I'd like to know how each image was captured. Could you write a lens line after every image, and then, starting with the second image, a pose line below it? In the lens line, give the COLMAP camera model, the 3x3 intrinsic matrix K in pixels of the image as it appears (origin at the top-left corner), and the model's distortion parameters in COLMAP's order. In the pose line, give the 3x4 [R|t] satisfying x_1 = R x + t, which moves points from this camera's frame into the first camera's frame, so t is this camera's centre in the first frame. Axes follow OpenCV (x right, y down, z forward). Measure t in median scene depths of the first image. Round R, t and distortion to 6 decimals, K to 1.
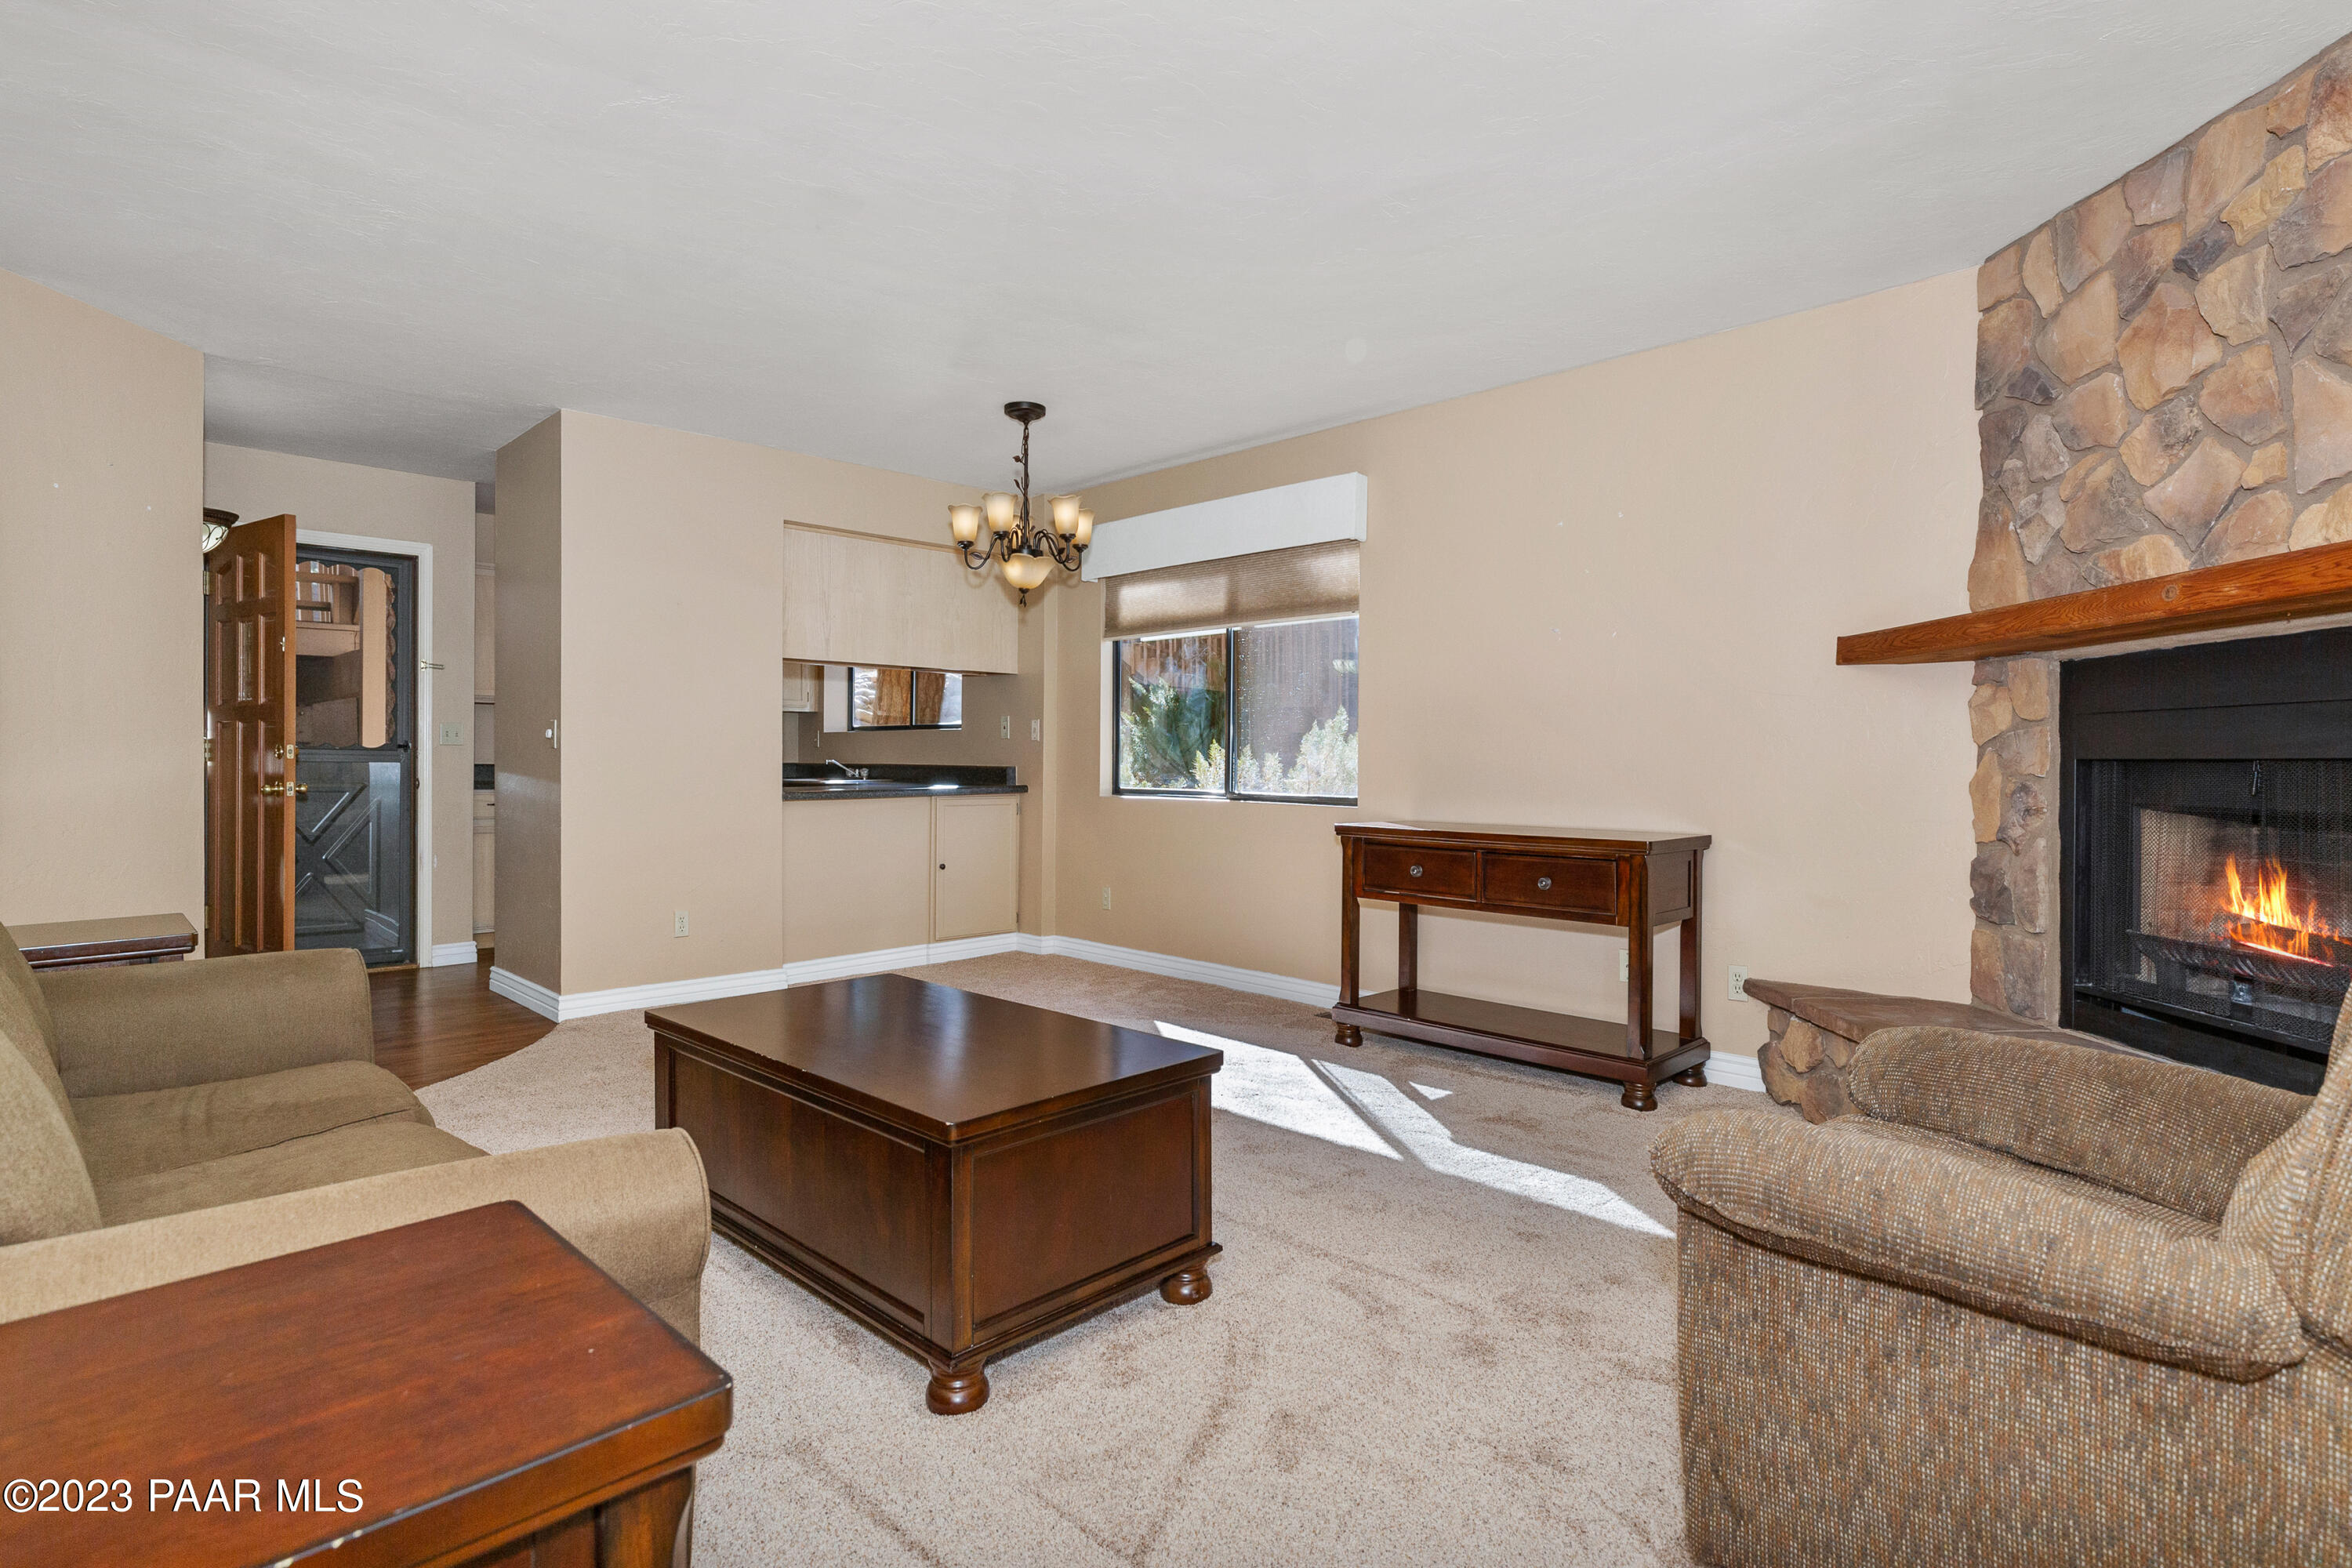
lens RADIAL K [[1182.3, 0, 1176.0], [0, 1182.3, 784.0], [0, 0, 1]] dist [0.002733, 0.000652]
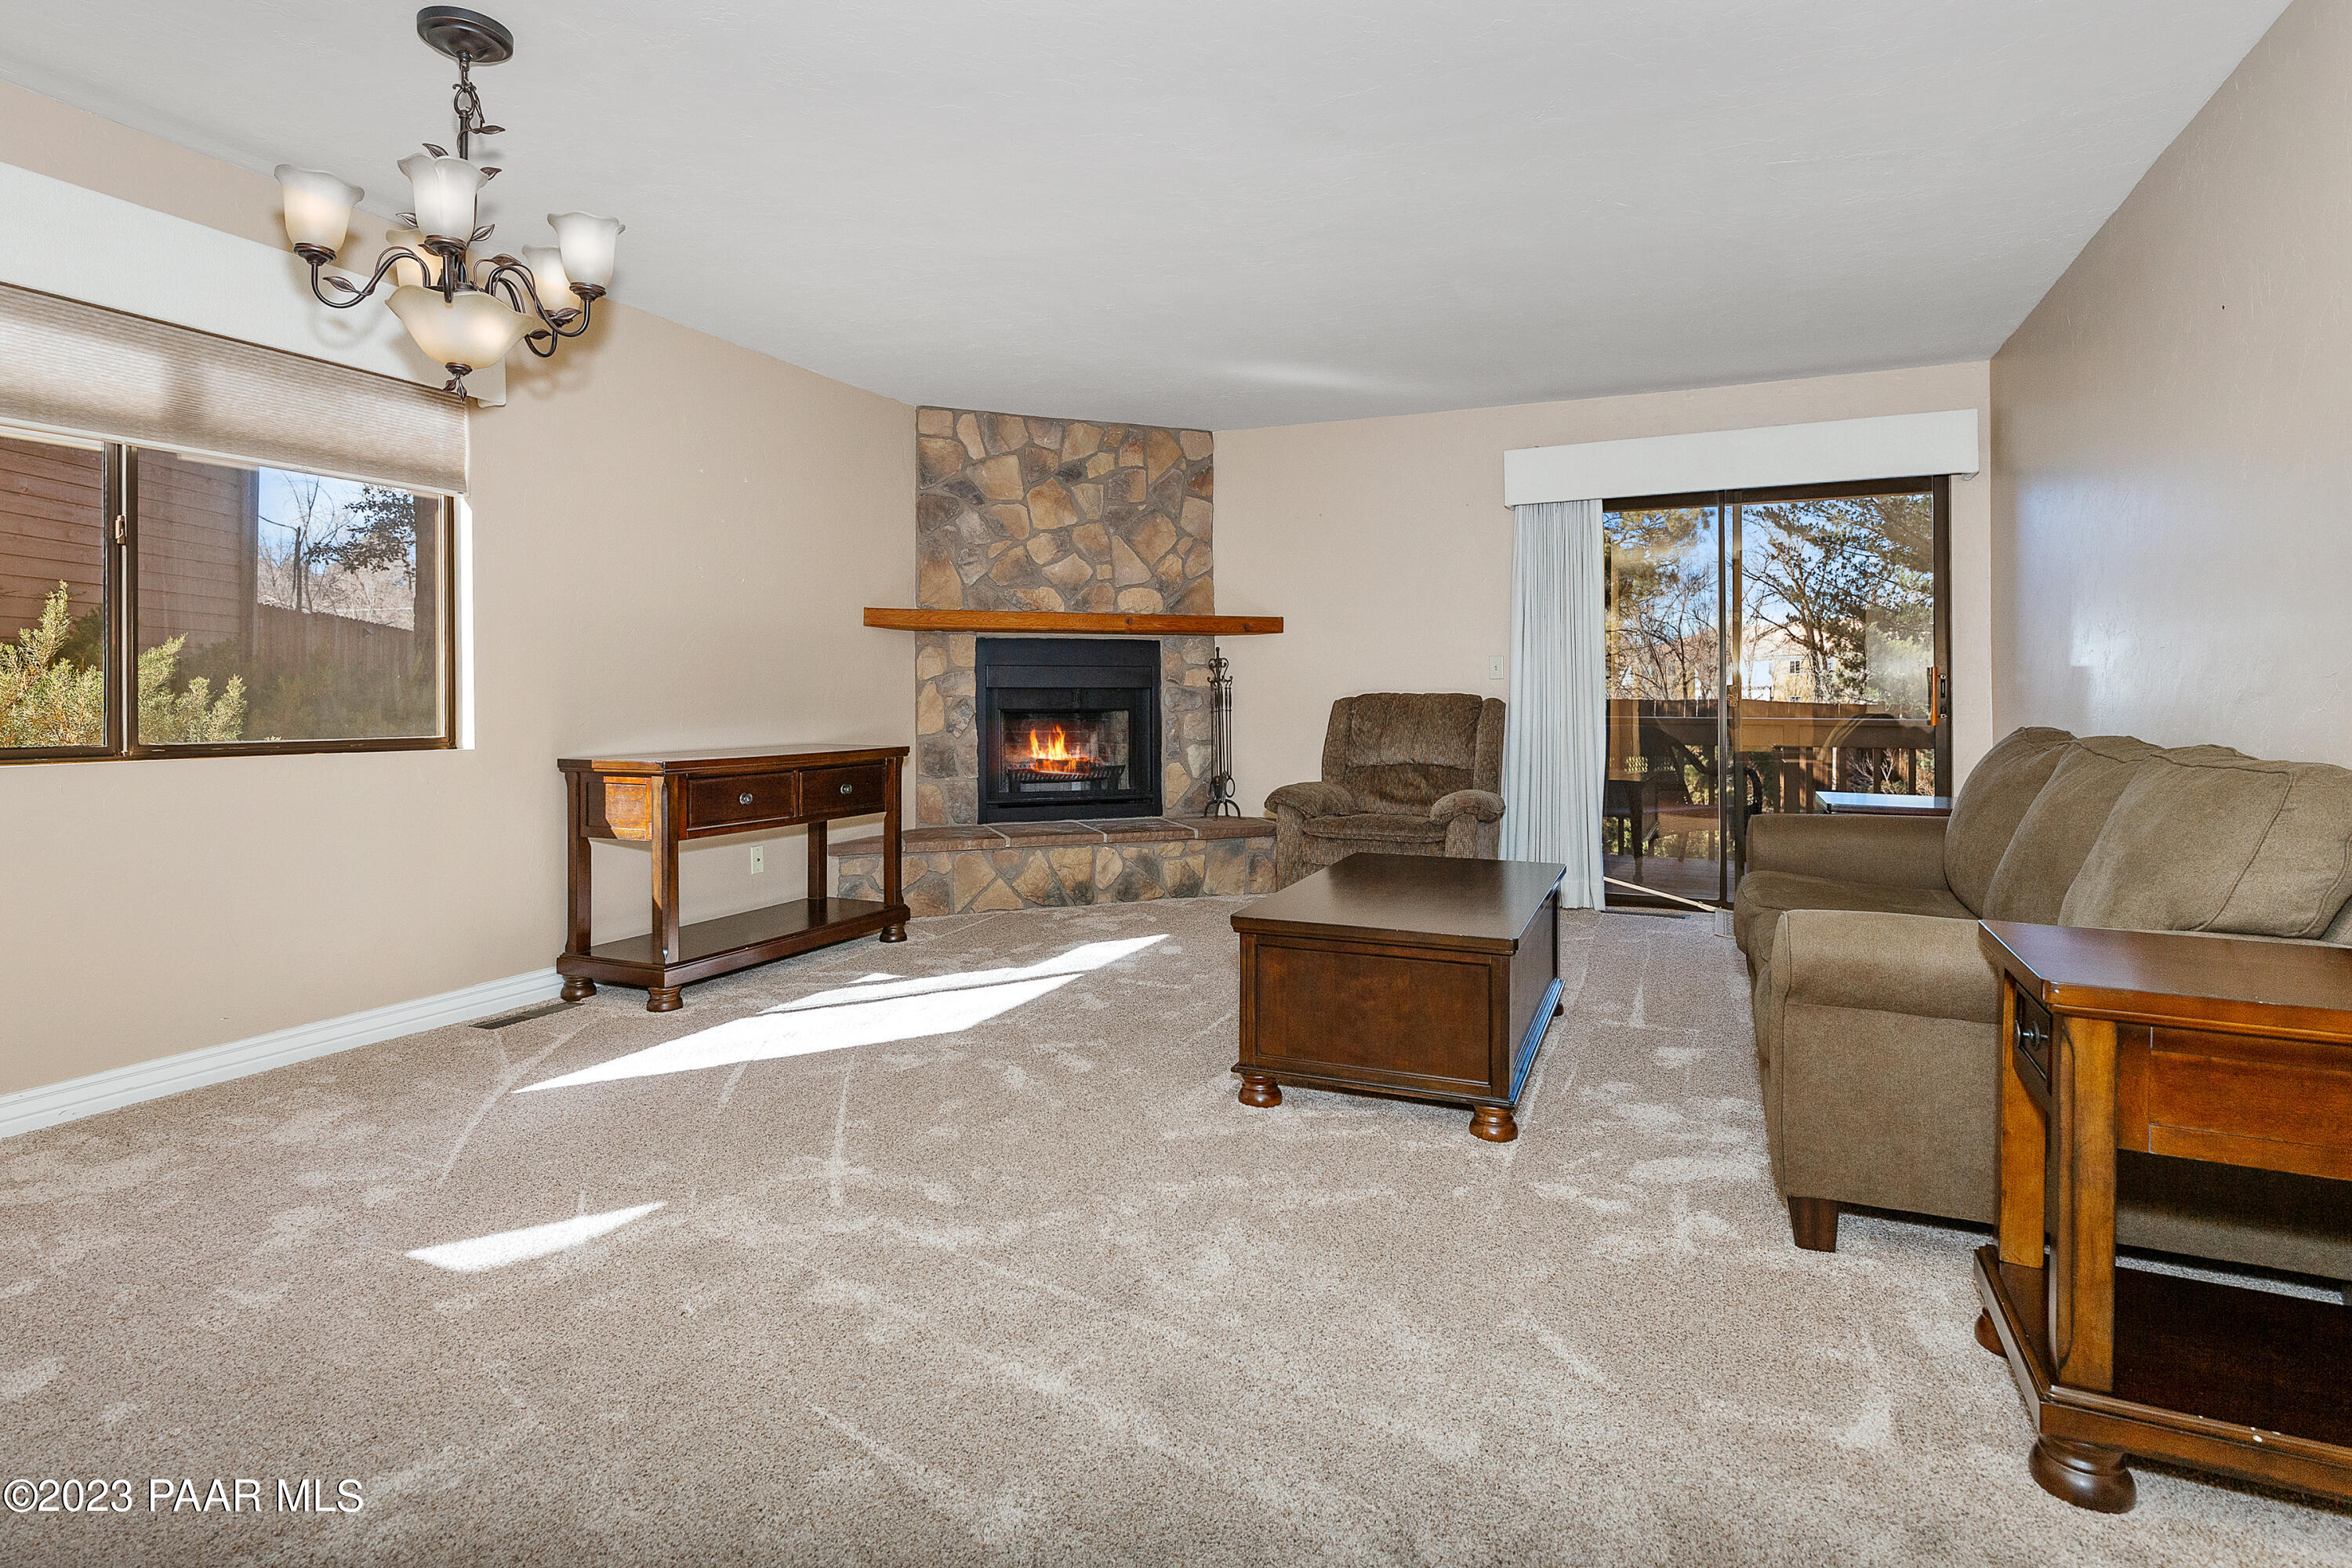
lens RADIAL K [[1178.3, 0, 1176.1], [0, 1178.3, 681.2], [0, 0, 1]] dist [-0.000067, 0.000043]
pose [[-0.319596, 0.002066, 0.947552, -1.188476], [0.016946, 0.999850, 0.003535, -0.034169], [-0.947402, 0.017187, -0.319583, 1.308270]]
